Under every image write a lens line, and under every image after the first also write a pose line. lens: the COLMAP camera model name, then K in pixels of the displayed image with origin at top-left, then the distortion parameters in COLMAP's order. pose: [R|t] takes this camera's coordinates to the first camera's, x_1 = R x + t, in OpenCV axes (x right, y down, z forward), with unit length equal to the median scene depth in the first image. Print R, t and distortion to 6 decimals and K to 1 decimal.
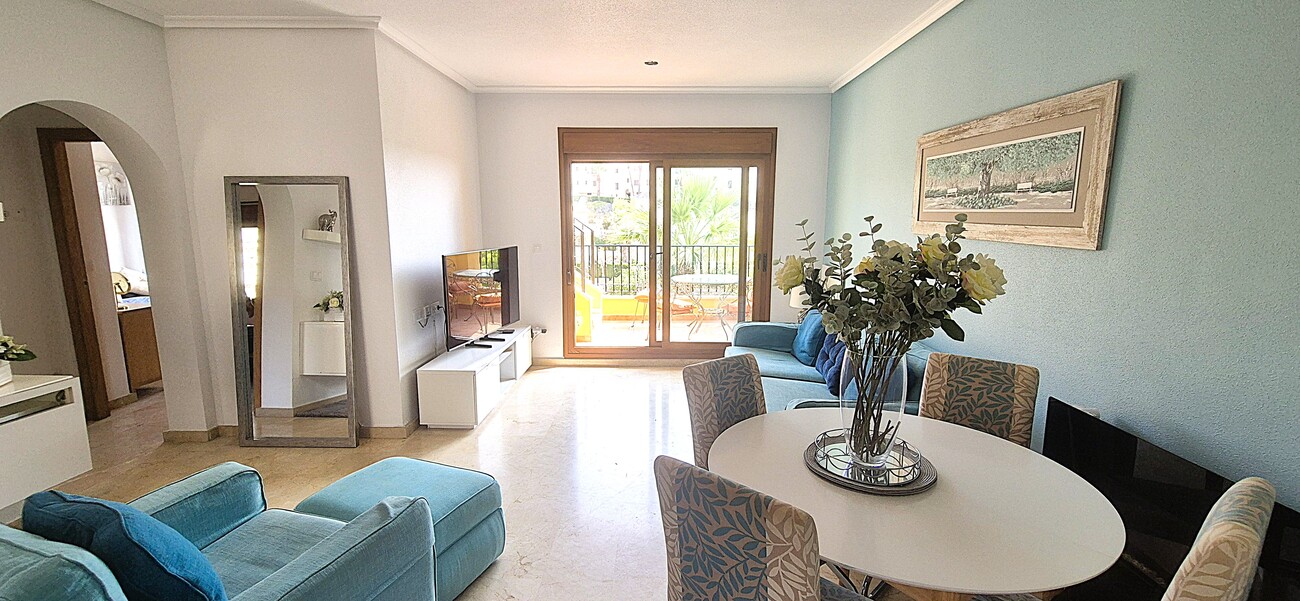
lens RADIAL K [[536.0, 0, 654.4], [0, 536.0, 303.2], [0, 0, 1]] dist [-0.001028, 0.000973]
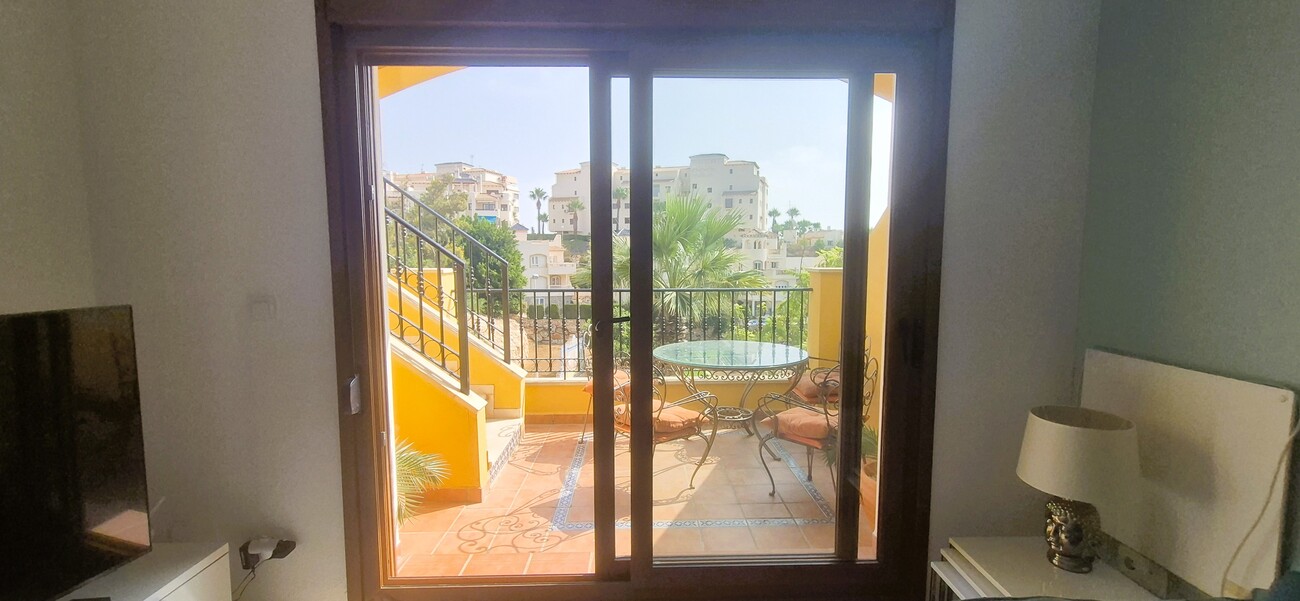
lens RADIAL K [[536.0, 0, 666.9], [0, 536.0, 305.8], [0, 0, 1]] dist [-0.001028, 0.000973]
pose [[0.998161, -0.009885, 0.059804, 0.032270], [0.013904, 0.997646, -0.067156, -0.135988], [-0.058999, 0.067864, 0.995949, 1.140360]]
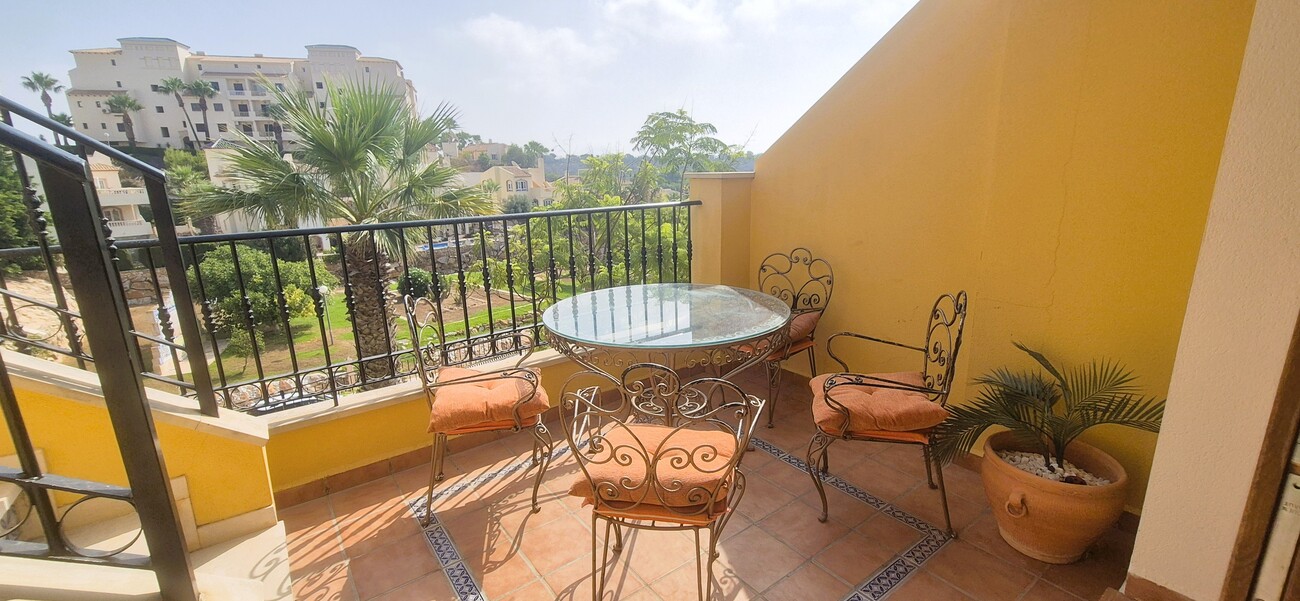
lens RADIAL K [[536.0, 0, 661.0], [0, 536.0, 300.8], [0, 0, 1]] dist [-0.001028, 0.000973]
pose [[0.792831, -0.166510, 0.586254, -0.218796], [0.120209, 0.985780, 0.117418, -0.216405], [-0.597469, -0.022620, 0.801573, 1.759861]]
